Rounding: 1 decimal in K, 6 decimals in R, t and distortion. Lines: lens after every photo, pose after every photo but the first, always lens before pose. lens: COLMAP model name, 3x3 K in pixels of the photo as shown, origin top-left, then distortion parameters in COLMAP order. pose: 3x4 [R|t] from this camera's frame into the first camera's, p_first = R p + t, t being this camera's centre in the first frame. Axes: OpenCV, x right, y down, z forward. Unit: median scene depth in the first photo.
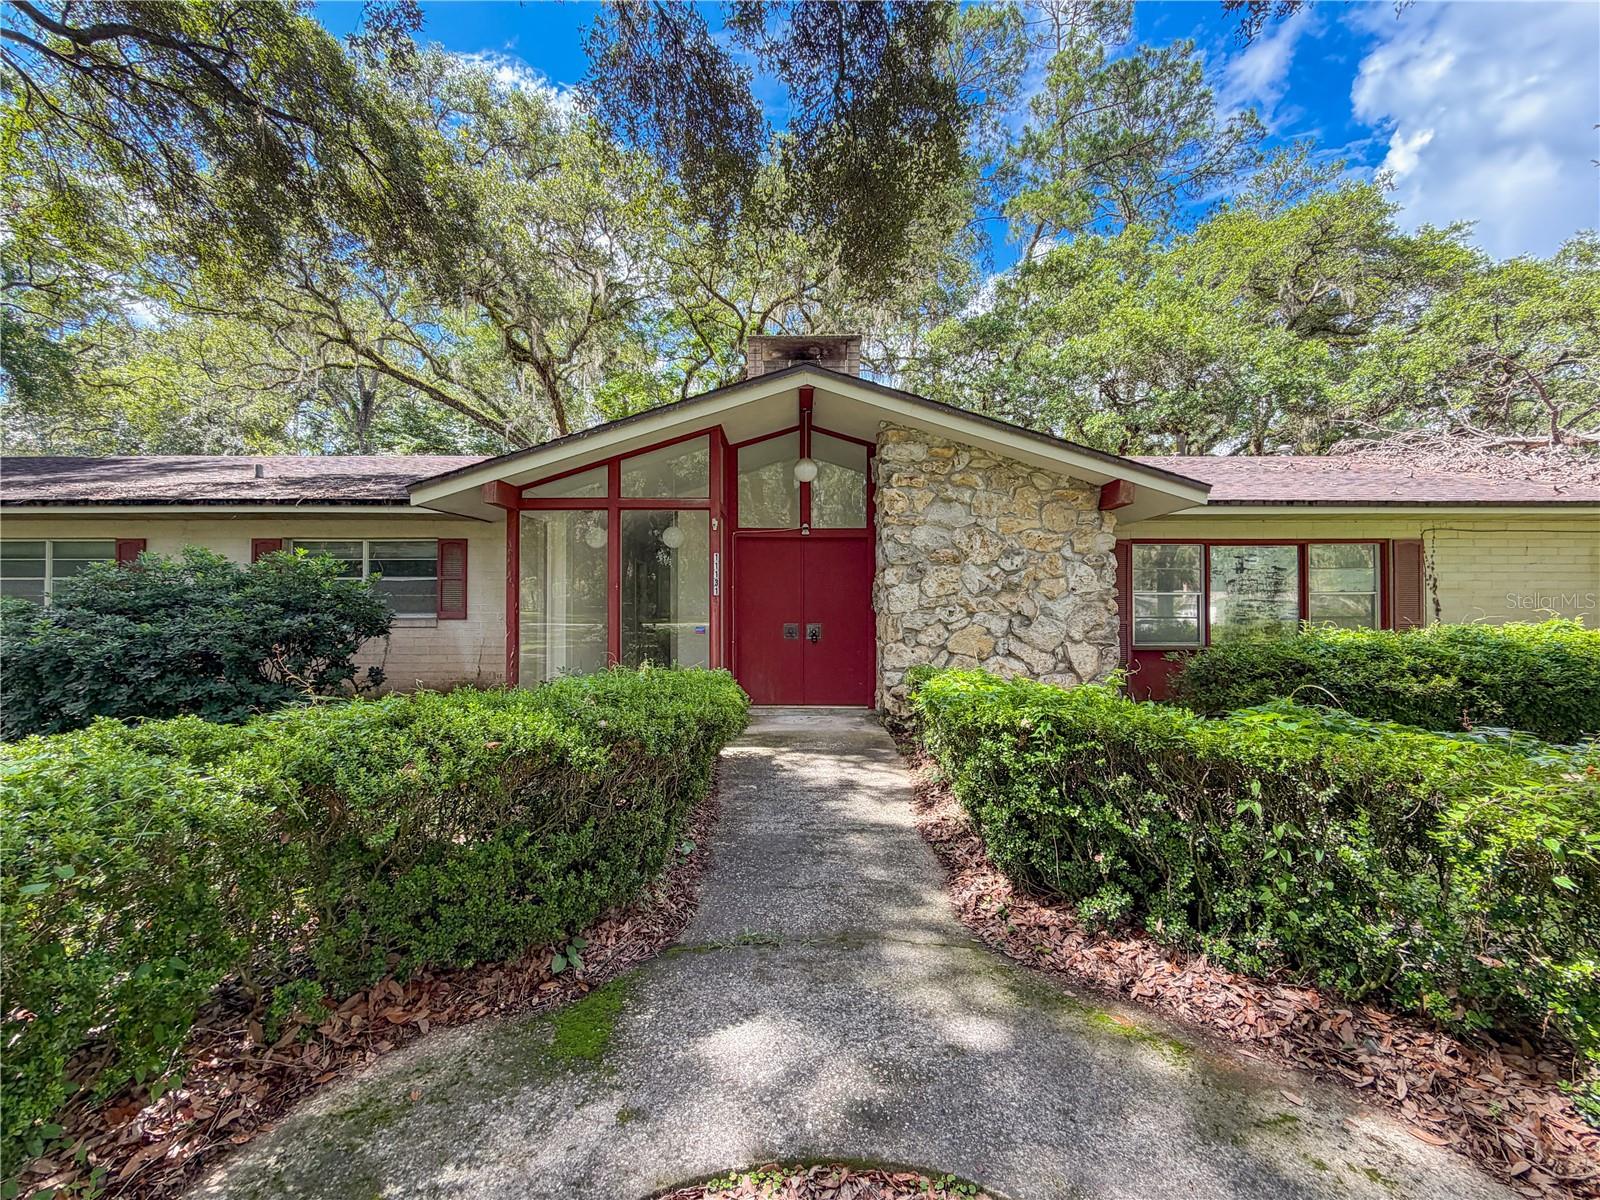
lens RADIAL K [[642.6, 0, 800.0], [0, 642.6, 600.0], [0, 0, 1]] dist [-0.000903, -0.000076]
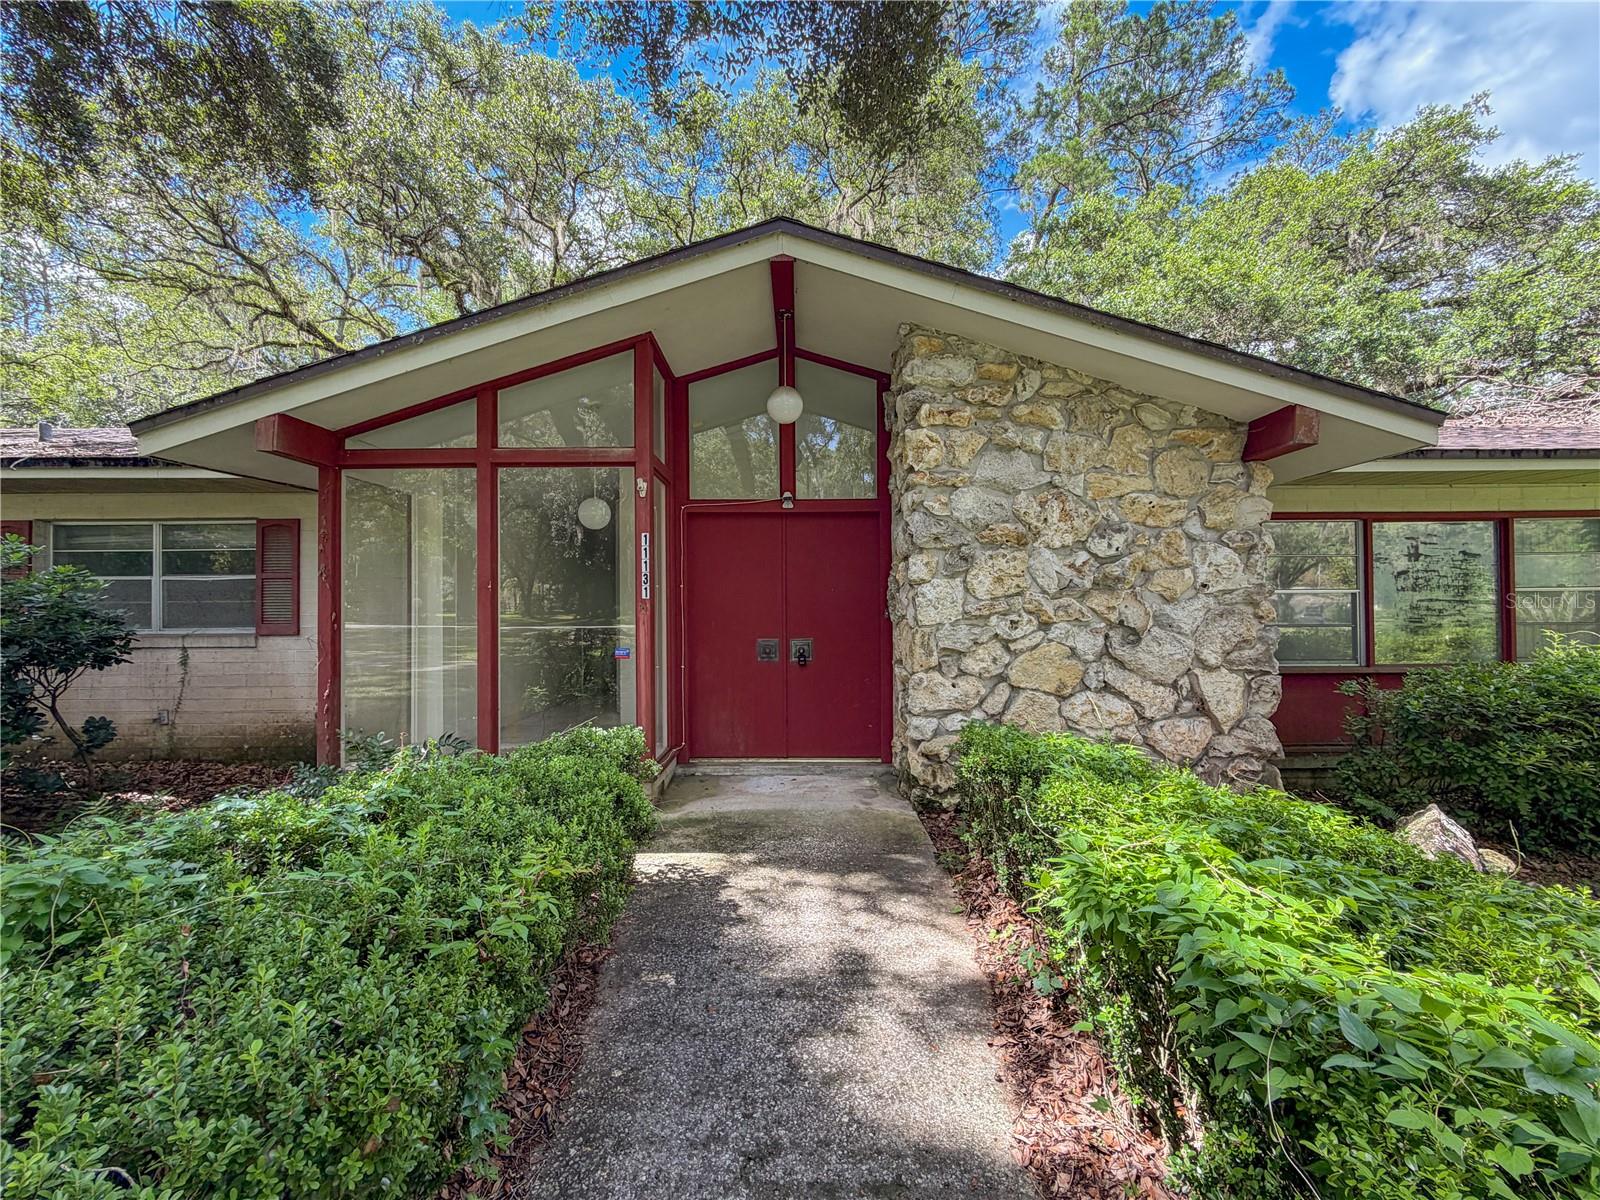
lens RADIAL K [[642.6, 0, 800.0], [0, 642.6, 600.0], [0, 0, 1]] dist [-0.000903, -0.000076]
pose [[0.999976, -0.006907, -0.000421, 0.024048], [0.006907, 0.999976, -0.000221, -0.004945], [0.000422, 0.000218, 1.000000, 0.362423]]
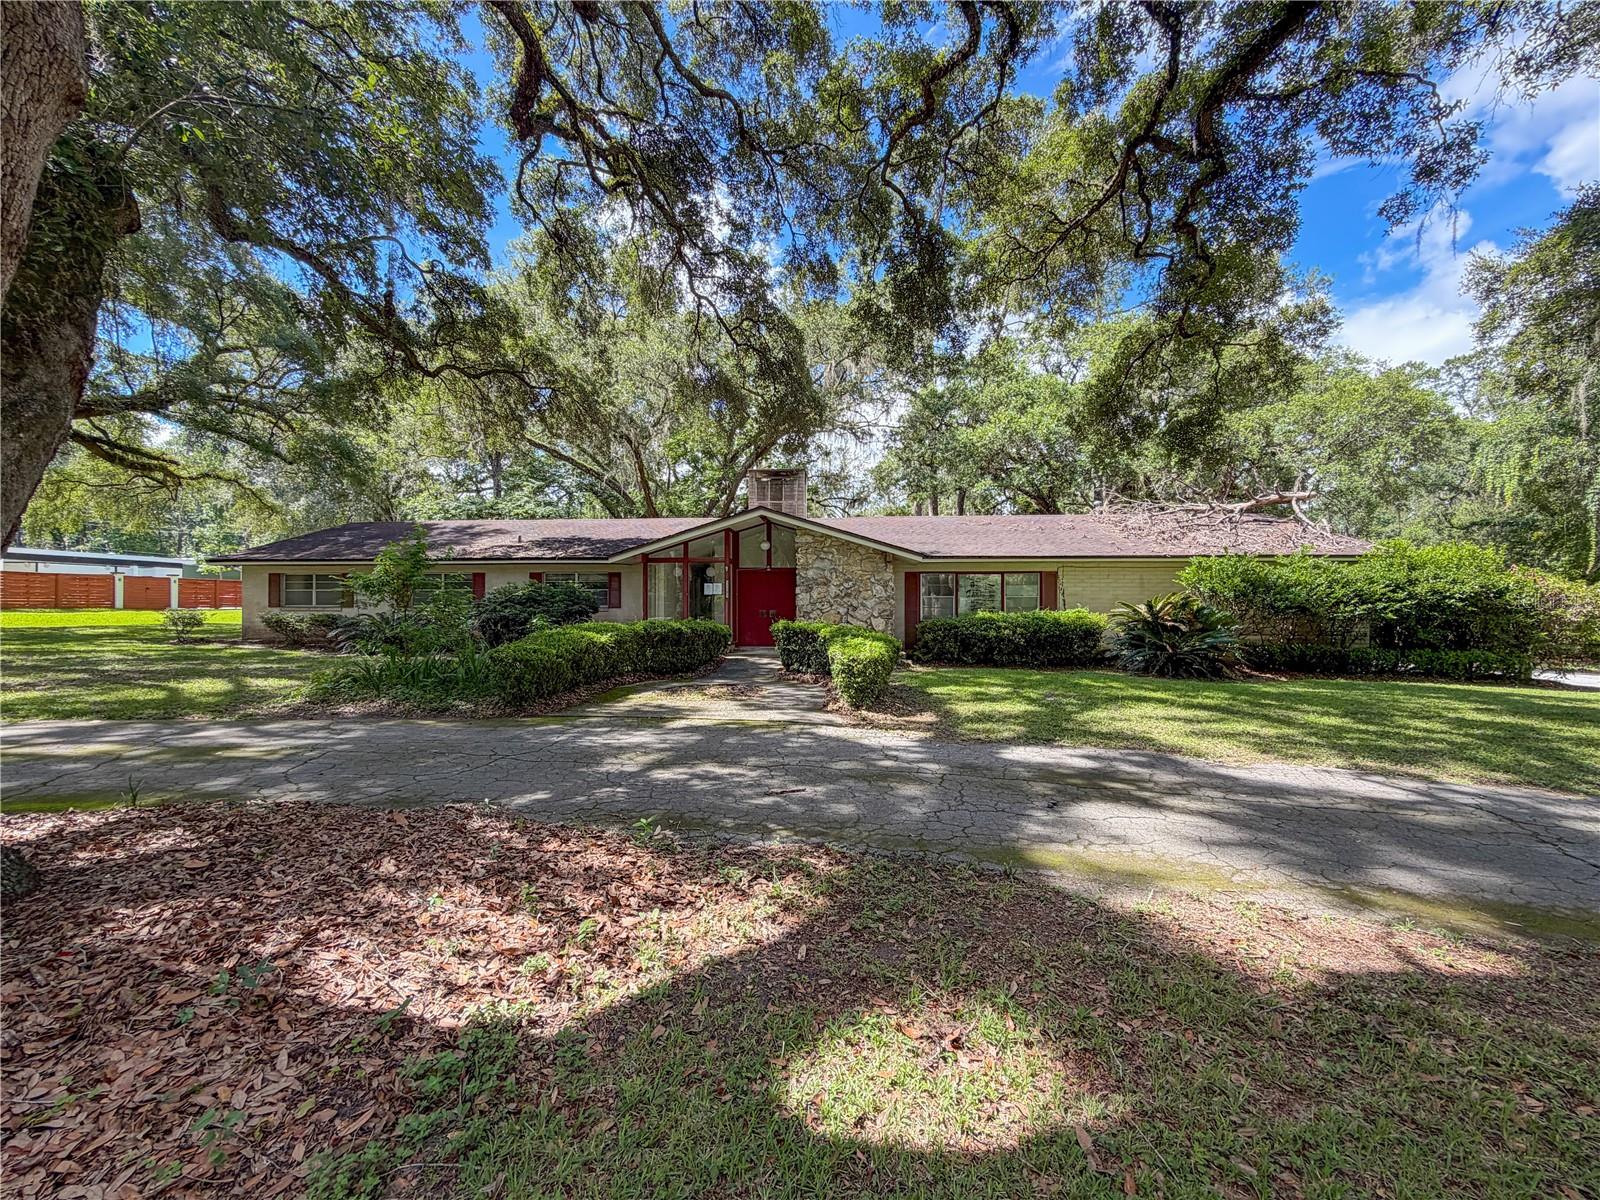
lens RADIAL K [[642.6, 0, 800.0], [0, 642.6, 600.0], [0, 0, 1]] dist [-0.000903, -0.000076]
pose [[0.996371, 0.000243, -0.085120, 0.351929], [-0.000049, 0.999997, 0.002277, -0.004781], [0.085120, -0.002264, 0.996368, -1.414063]]
